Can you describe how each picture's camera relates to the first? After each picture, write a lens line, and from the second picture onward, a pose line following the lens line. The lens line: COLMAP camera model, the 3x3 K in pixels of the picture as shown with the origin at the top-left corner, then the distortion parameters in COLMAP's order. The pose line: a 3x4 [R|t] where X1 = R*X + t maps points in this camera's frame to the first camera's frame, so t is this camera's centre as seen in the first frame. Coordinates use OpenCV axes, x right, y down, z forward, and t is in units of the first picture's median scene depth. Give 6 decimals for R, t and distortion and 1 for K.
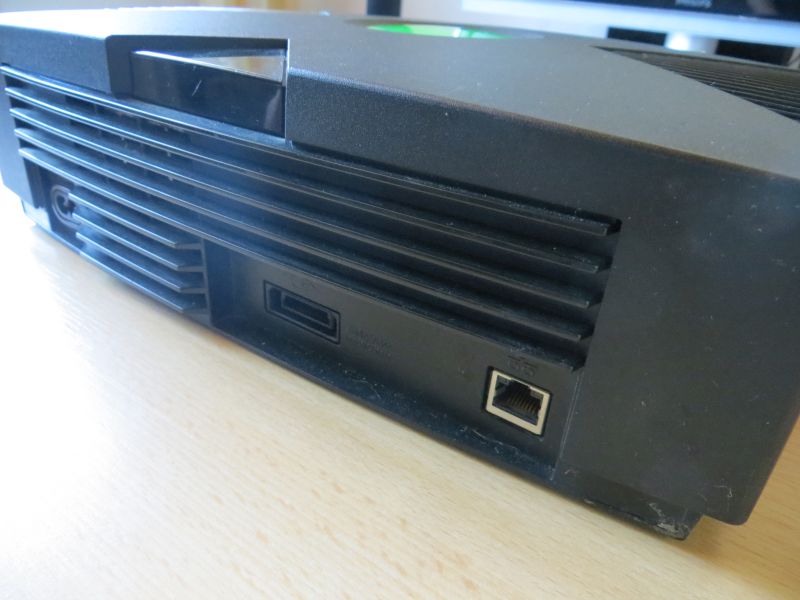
lens RADIAL K [[592.0, 0, 399.9], [0, 592.0, 300.2], [0, 0, 1]] dist [0.011517, 0.004641]
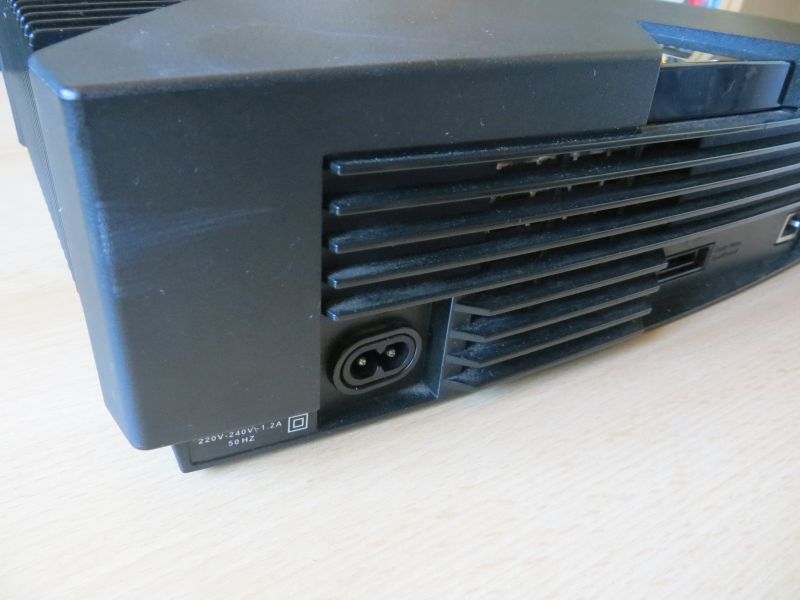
lens RADIAL K [[592.0, 0, 400.0], [0, 592.0, 299.6], [0, 0, 1]] dist [0.011517, 0.004641]
pose [[0.368988, -0.496548, 0.785676, -1.258345], [0.393802, 0.849224, 0.351764, -0.523310], [-0.841883, 0.179604, 0.508896, 0.859049]]
